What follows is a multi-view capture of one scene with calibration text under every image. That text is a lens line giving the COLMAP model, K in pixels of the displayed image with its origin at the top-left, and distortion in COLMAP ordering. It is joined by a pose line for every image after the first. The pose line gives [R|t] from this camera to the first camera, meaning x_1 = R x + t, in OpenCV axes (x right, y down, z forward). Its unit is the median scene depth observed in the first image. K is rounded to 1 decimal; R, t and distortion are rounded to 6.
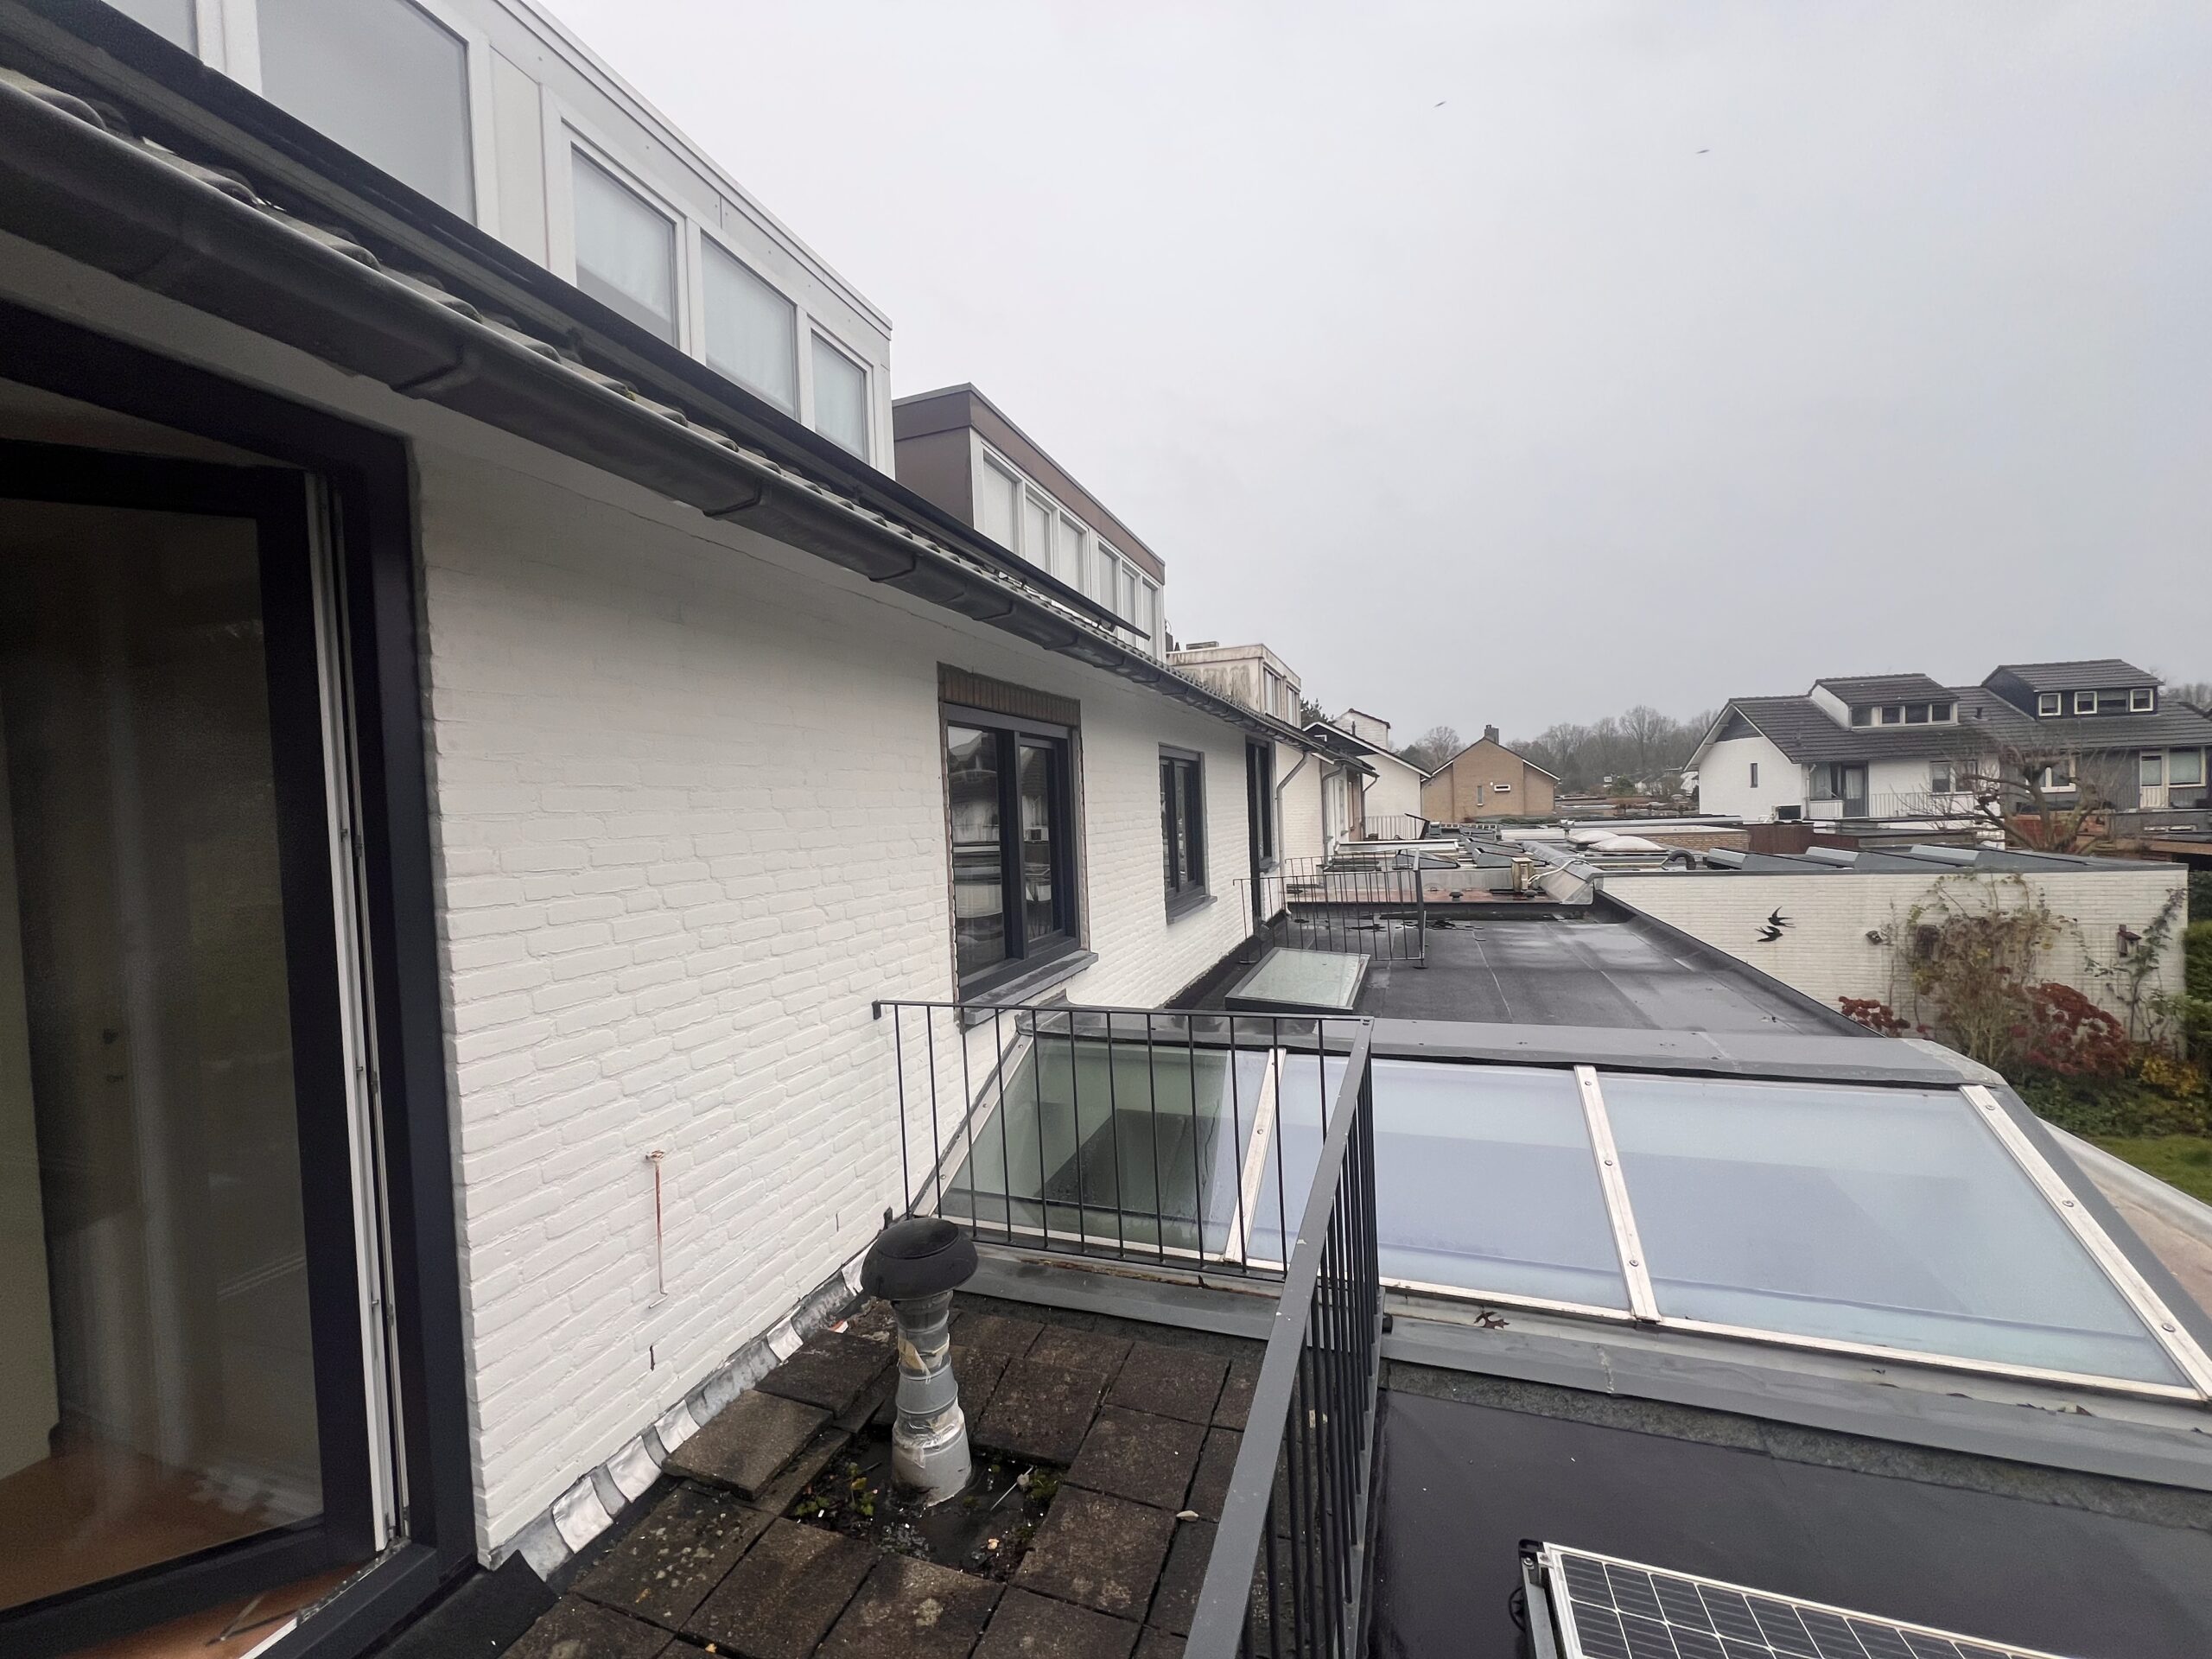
lens RADIAL K [[879.4, 0, 1107.9], [0, 879.4, 836.0], [0, 0, 1]] dist [-0.000267, -0.000777]
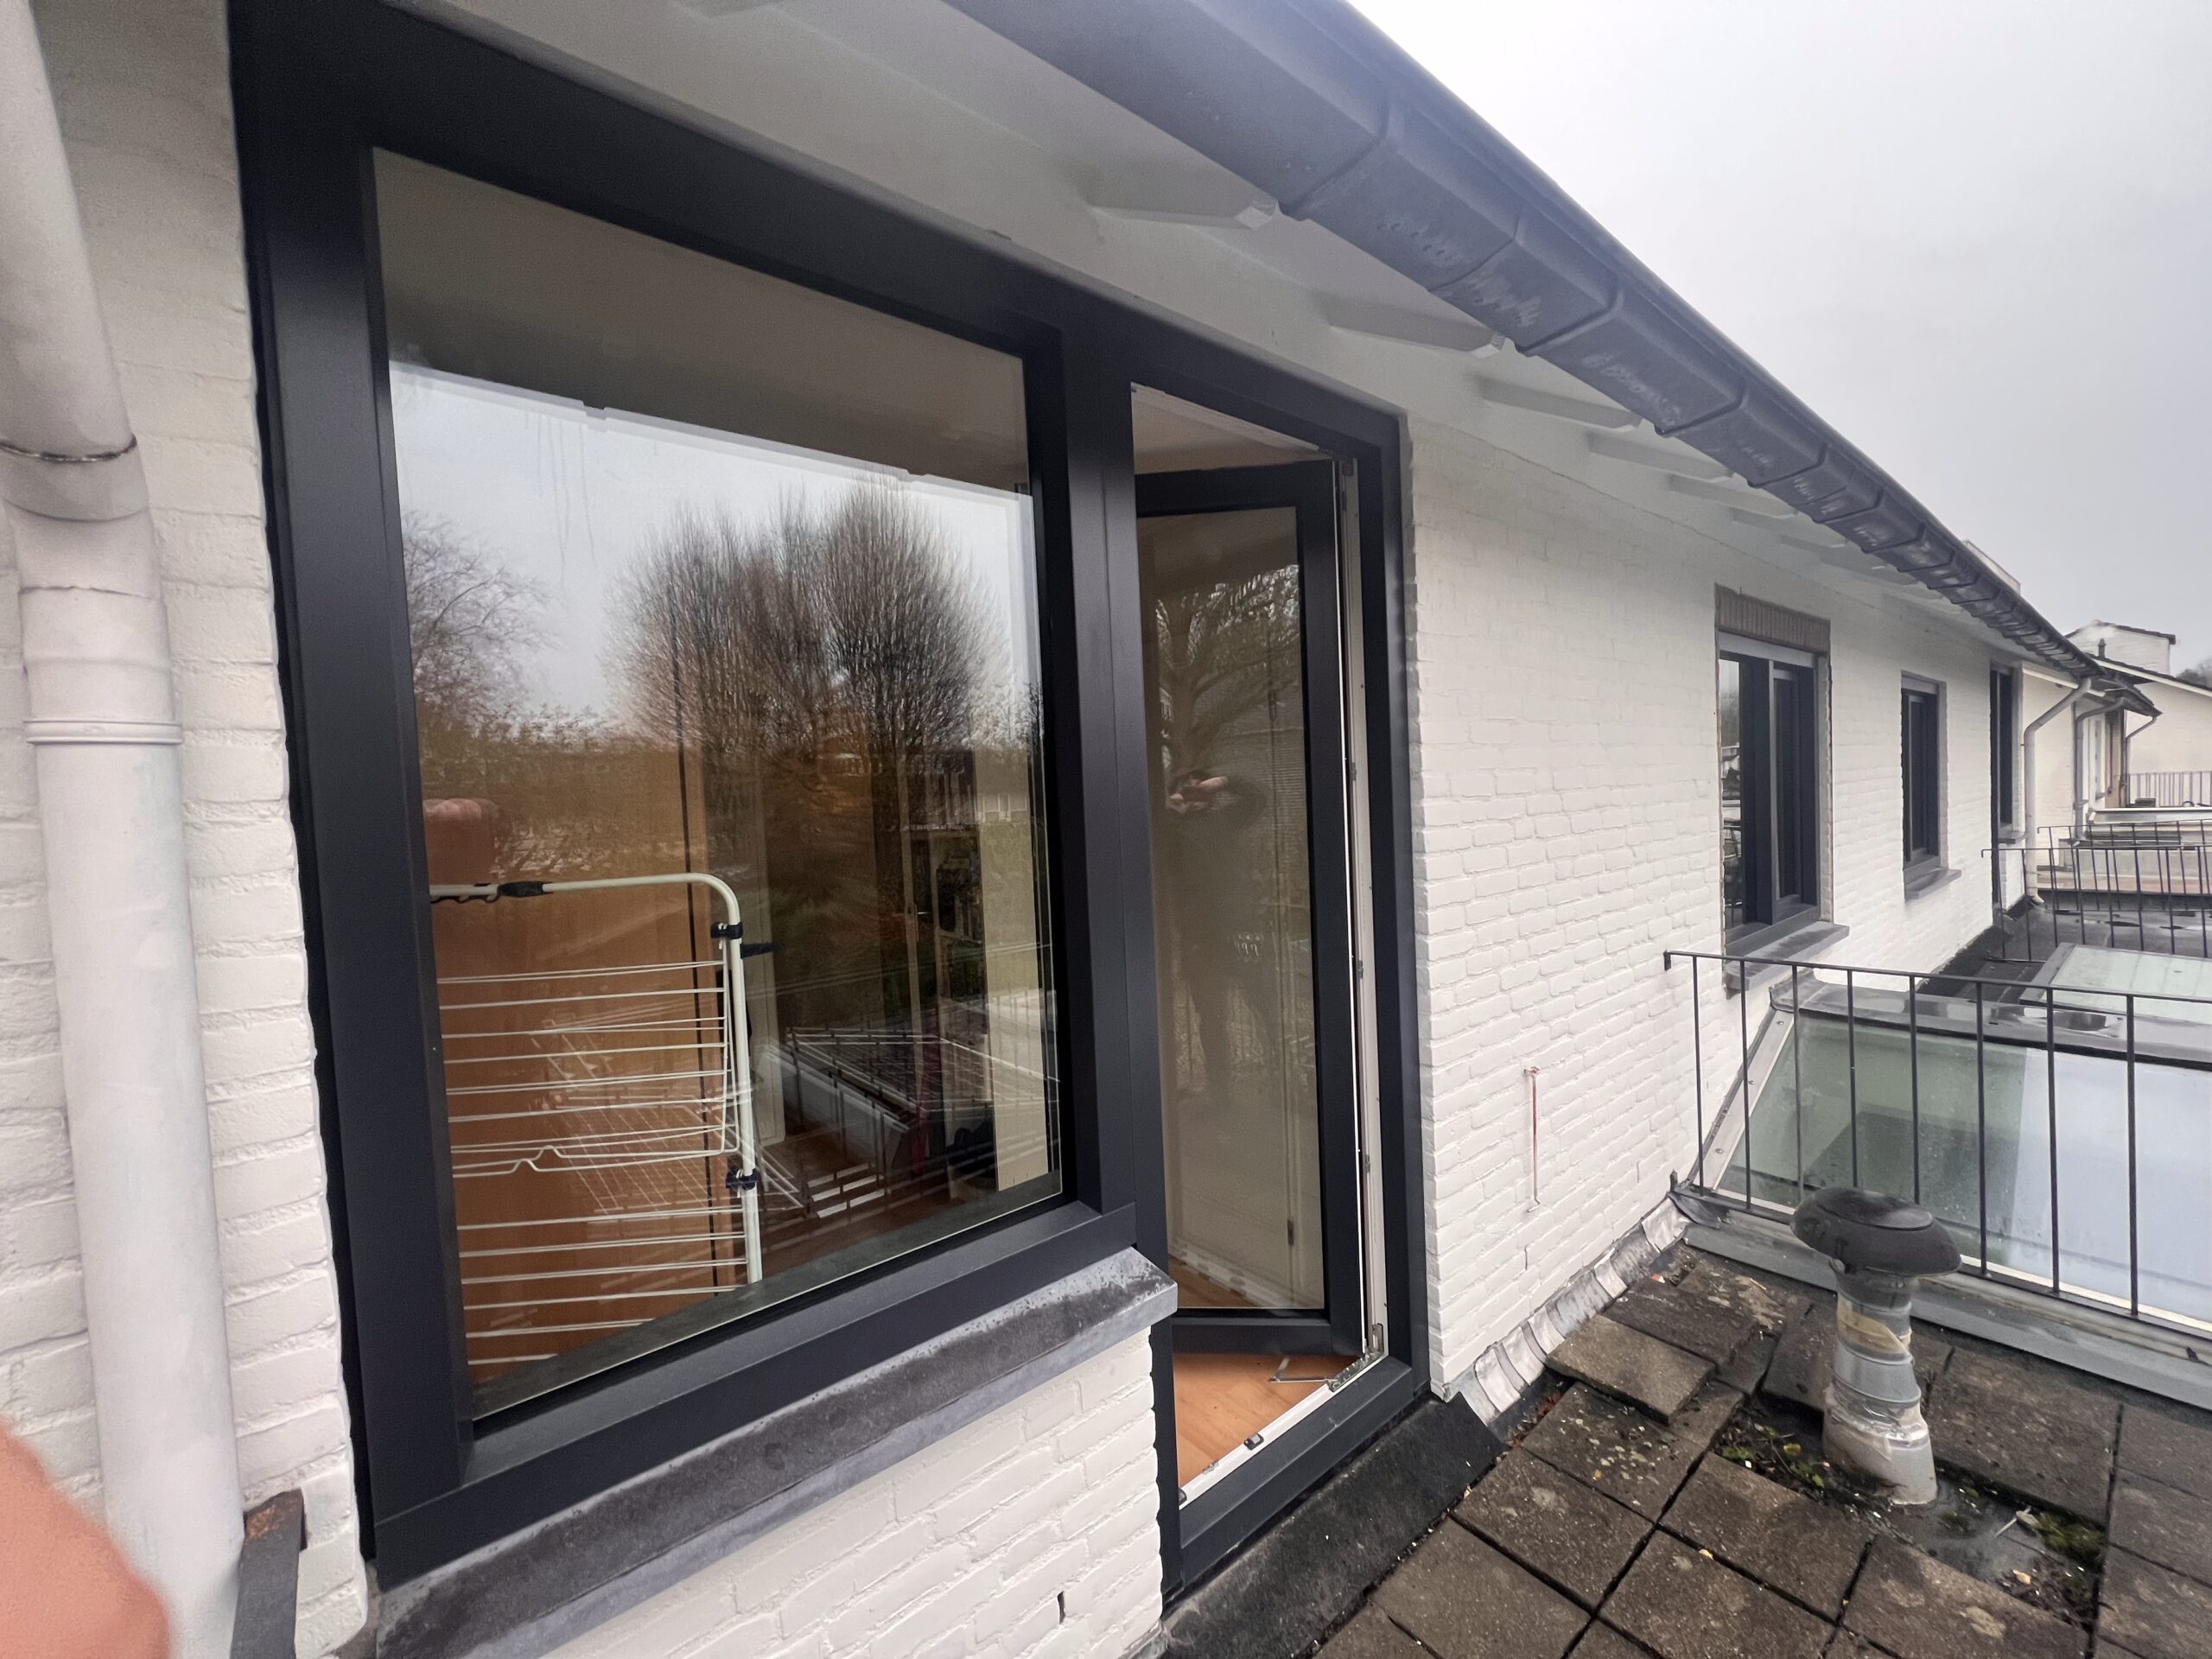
lens RADIAL K [[879.4, 0, 1107.9], [0, 879.4, 836.0], [0, 0, 1]] dist [-0.000267, -0.000777]
pose [[0.852521, 0.021770, -0.522240, -0.423592], [-0.002645, 0.999299, 0.037339, 0.046131], [0.522687, -0.030451, 0.851981, -0.162947]]
